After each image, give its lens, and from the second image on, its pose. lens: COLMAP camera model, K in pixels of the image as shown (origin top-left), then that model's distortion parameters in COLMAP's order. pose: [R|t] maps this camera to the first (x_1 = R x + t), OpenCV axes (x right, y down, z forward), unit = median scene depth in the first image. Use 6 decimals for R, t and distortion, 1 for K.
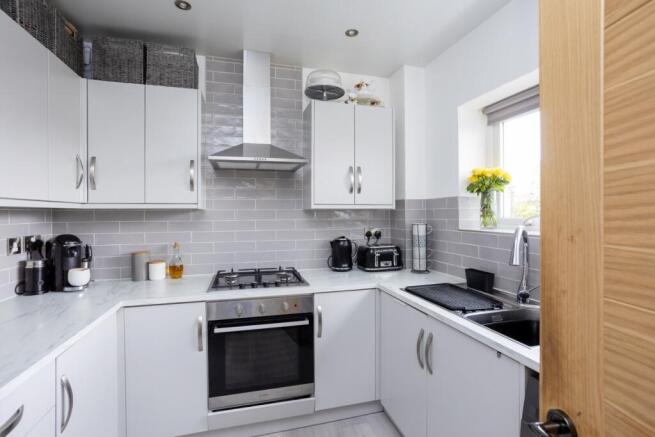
lens RADIAL K [[312.2, 0, 326.6], [0, 312.2, 214.7], [0, 0, 1]] dist [-0.037496, 0.013639]
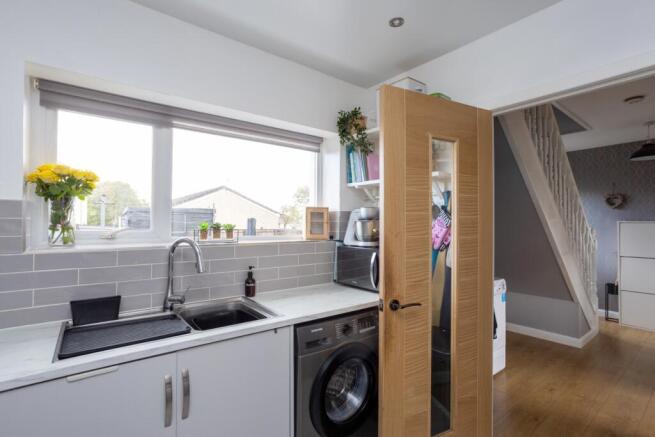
lens RADIAL K [[312.2, 0, 329.8], [0, 312.2, 218.4], [0, 0, 1]] dist [-0.037496, 0.013639]
pose [[-0.393345, 0.014096, 0.919283, -0.481610], [0.001245, 0.999890, -0.014800, -0.012964], [-0.919390, -0.004677, -0.393319, 0.789803]]
